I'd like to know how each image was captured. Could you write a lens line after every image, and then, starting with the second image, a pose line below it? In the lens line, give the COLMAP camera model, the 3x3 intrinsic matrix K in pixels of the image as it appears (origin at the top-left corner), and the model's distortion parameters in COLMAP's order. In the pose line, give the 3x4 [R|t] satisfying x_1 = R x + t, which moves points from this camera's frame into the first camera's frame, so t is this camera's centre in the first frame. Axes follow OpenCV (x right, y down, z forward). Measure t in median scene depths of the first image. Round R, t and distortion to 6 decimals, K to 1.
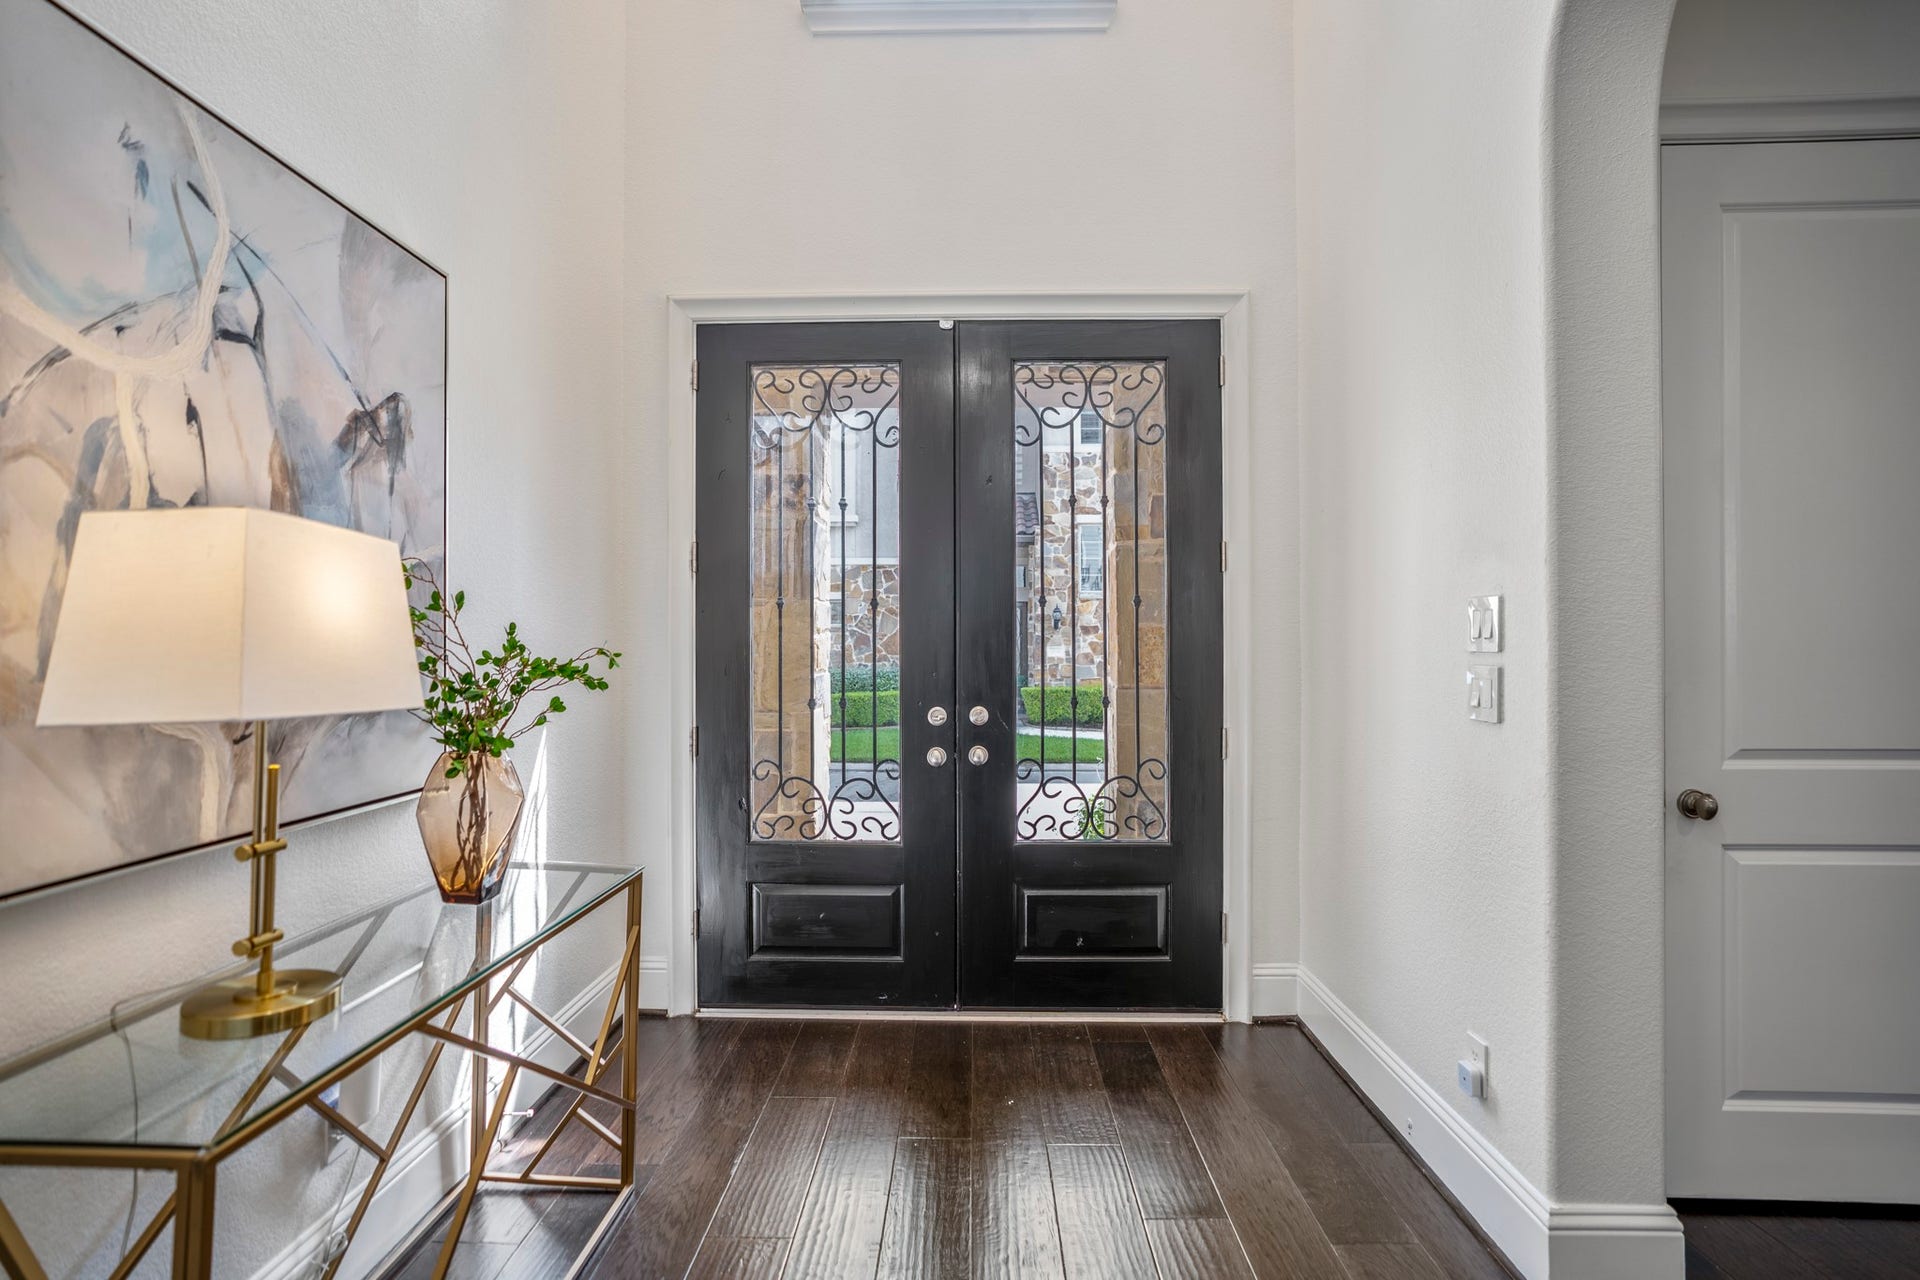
lens RADIAL K [[883.7, 0, 955.5], [0, 883.7, 633.8], [0, 0, 1]] dist [-0.023825, 0.007389]
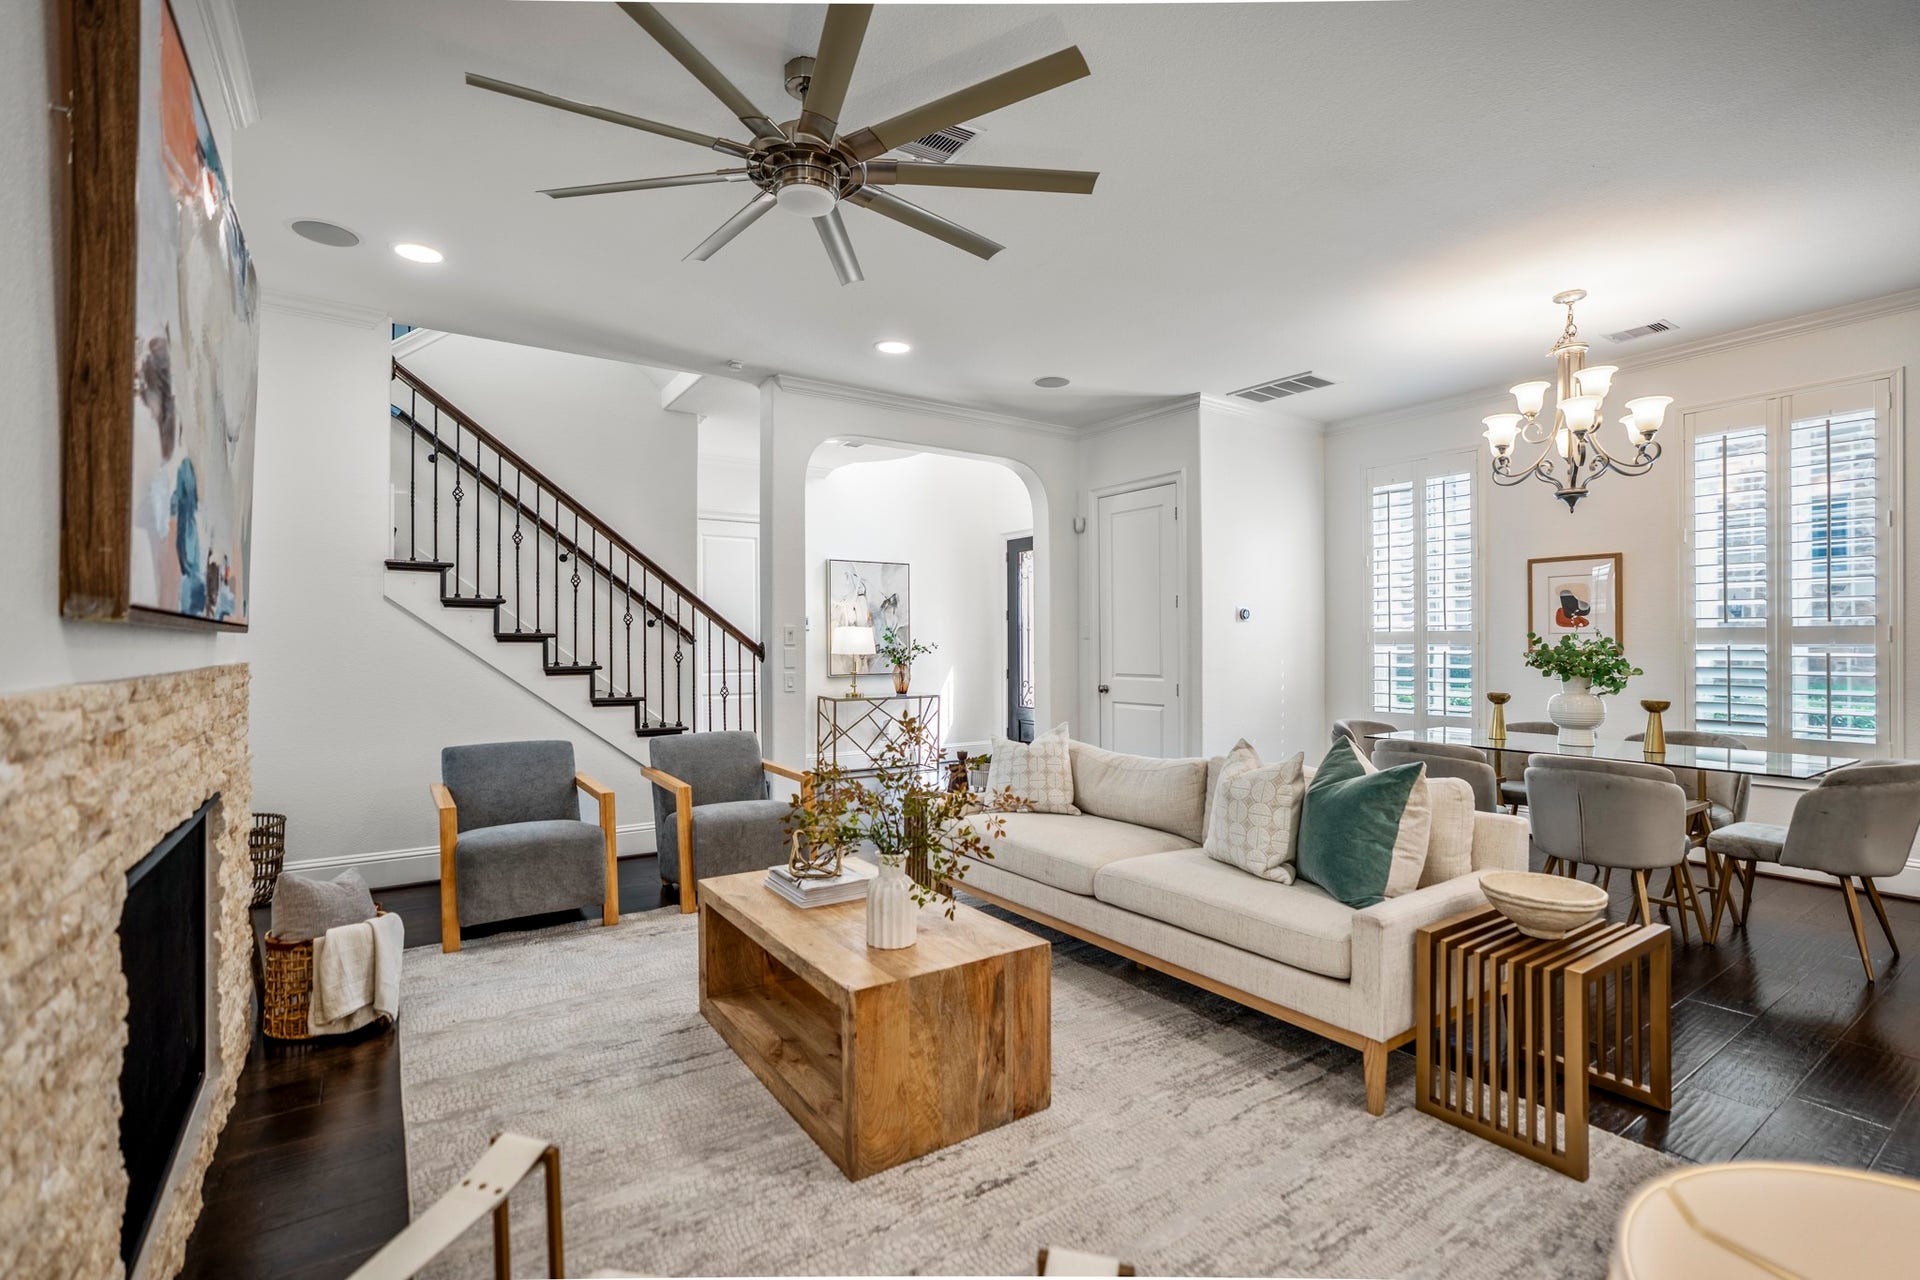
lens RADIAL K [[883.7, 0, 961.6], [0, 883.7, 637.1], [0, 0, 1]] dist [-0.023825, 0.007389]
pose [[0.604404, -0.006406, -0.796653, 3.779239], [0.012466, 0.999921, 0.001417, -0.029427], [0.796581, -0.010788, 0.604436, -1.837704]]
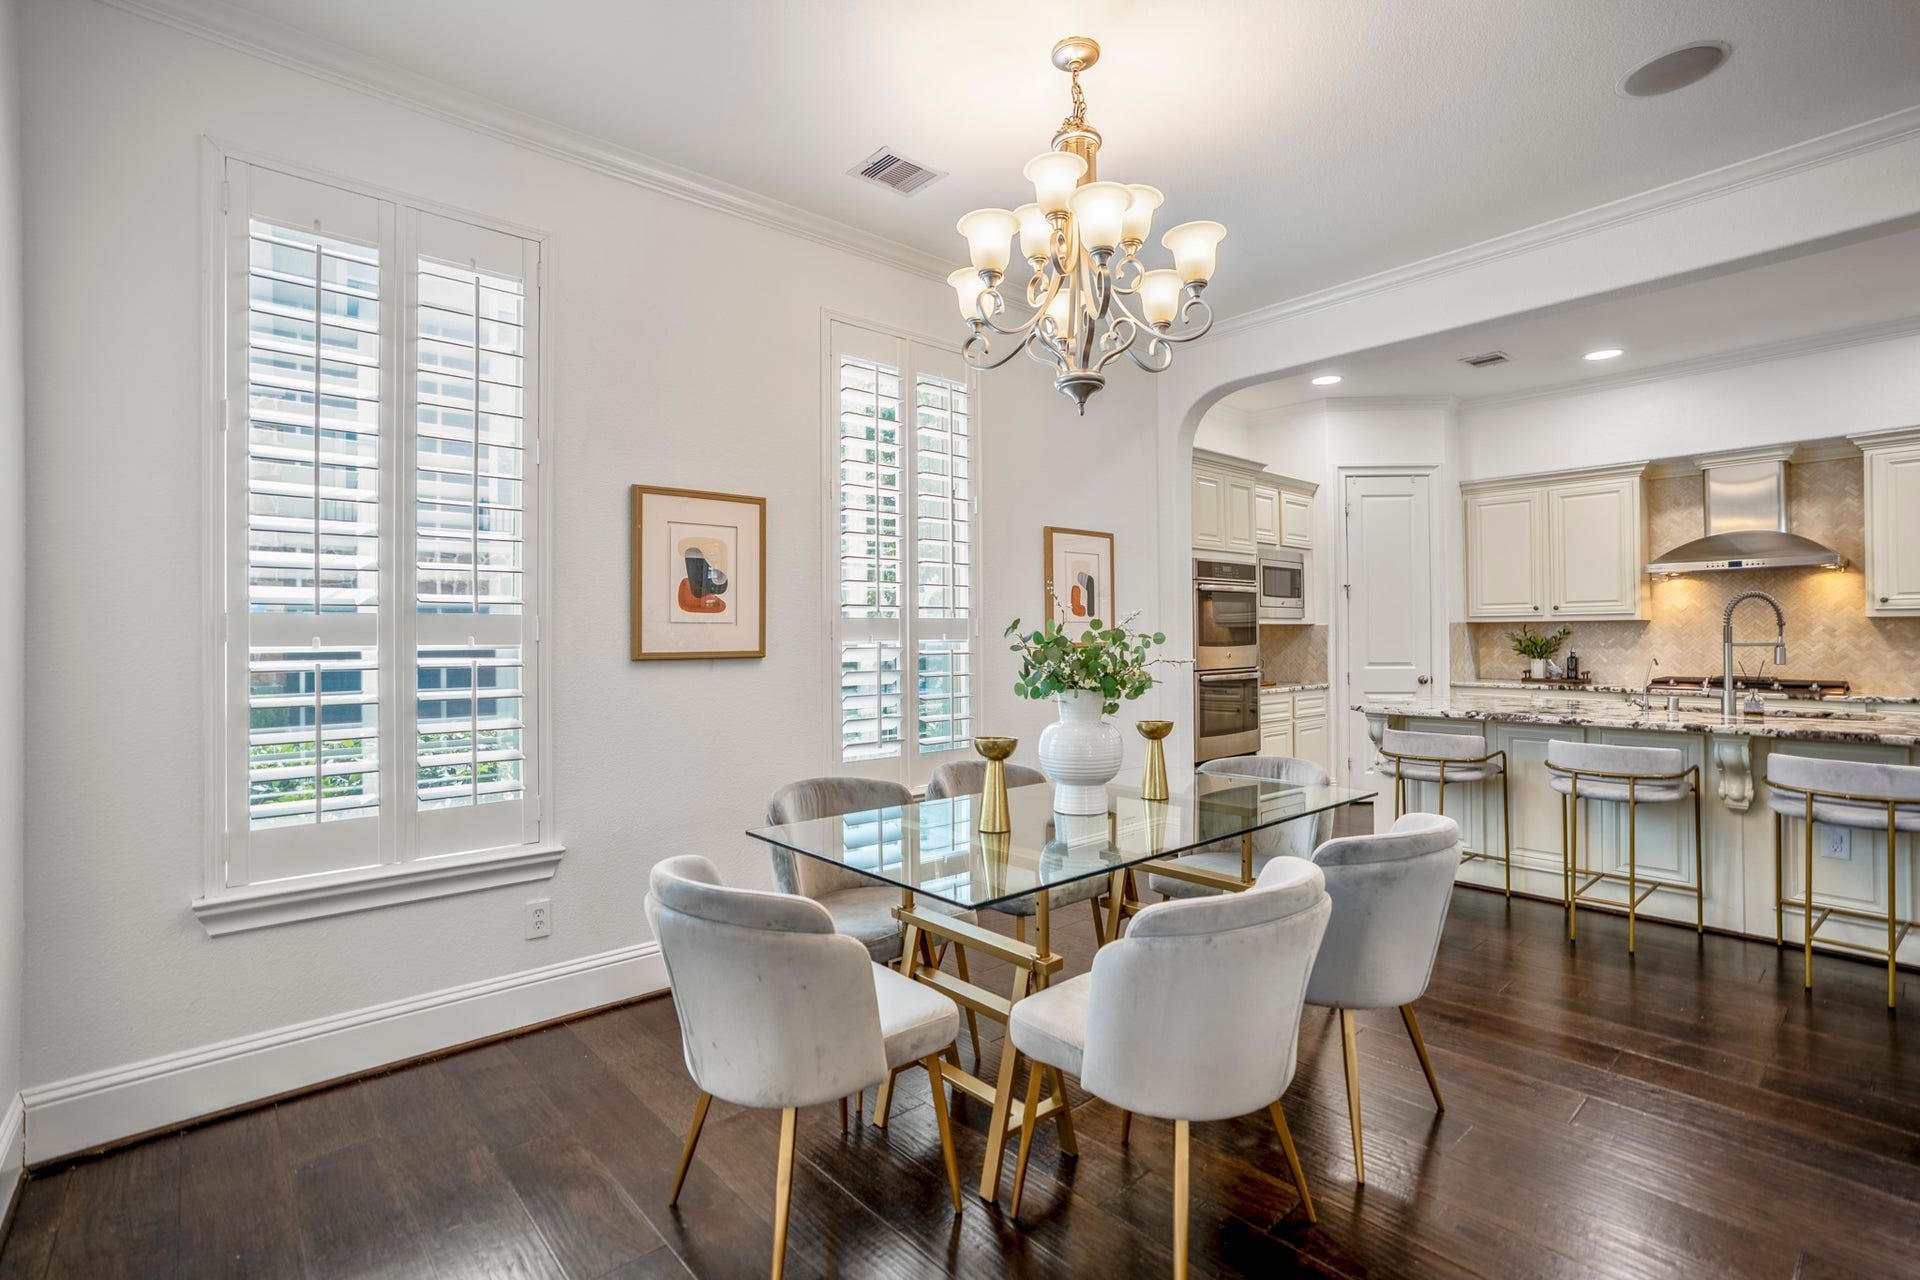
lens RADIAL K [[883.7, 0, 948.1], [0, 883.7, 617.0], [0, 0, 1]] dist [-0.023825, 0.007389]
pose [[0.730712, 0.008104, 0.682637, 1.626212], [0.005169, 0.999835, -0.017403, 0.013911], [-0.682666, 0.016245, 0.730550, 0.191988]]
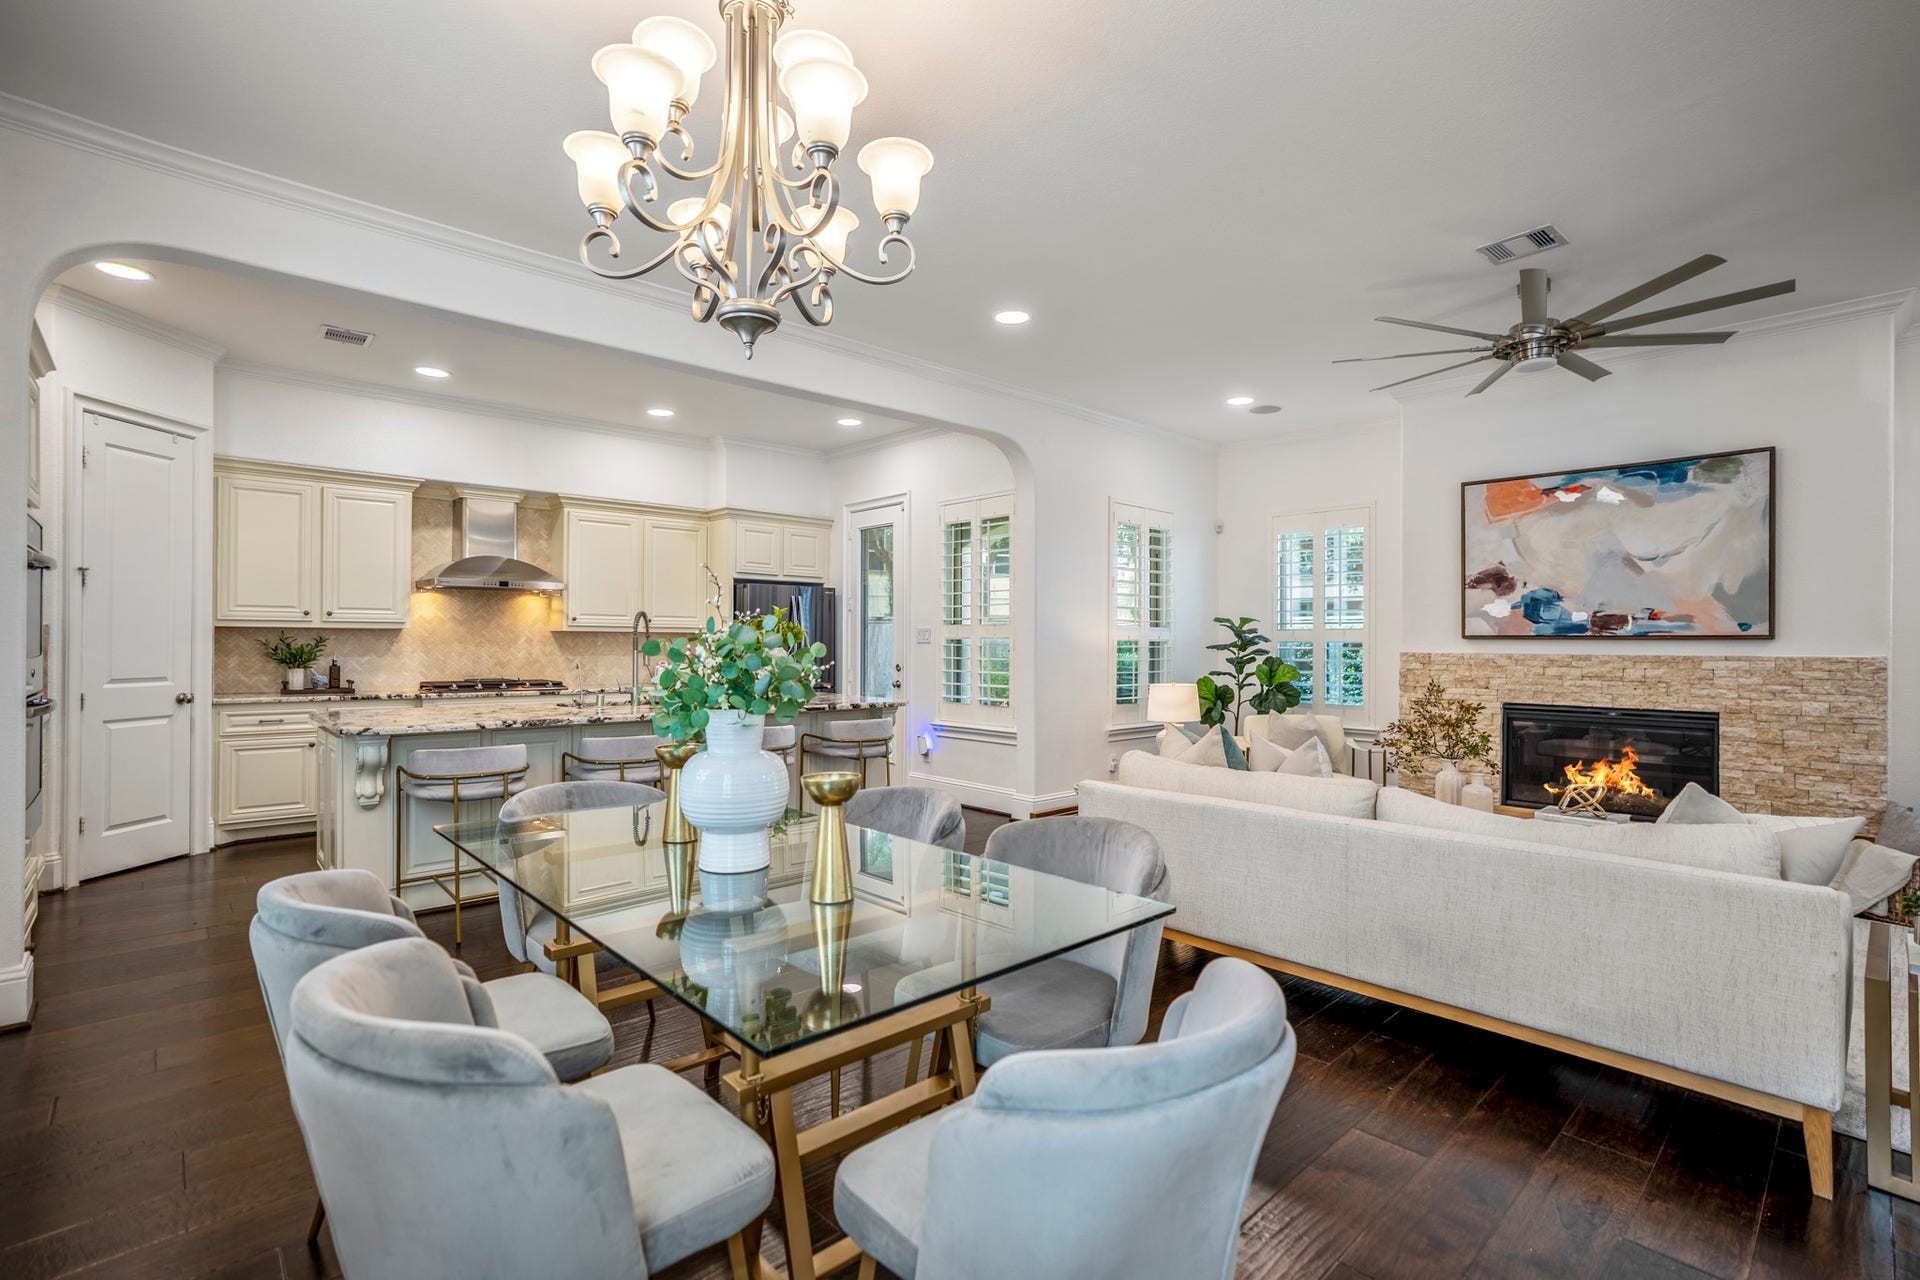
lens RADIAL K [[883.7, 0, 958.3], [0, 883.7, 635.3], [0, 0, 1]] dist [-0.023825, 0.007389]
pose [[-0.692941, 0.001293, 0.720993, 1.784928], [-0.008969, 0.999906, -0.010414, 0.024283], [-0.720938, -0.013683, -0.692864, 1.704839]]
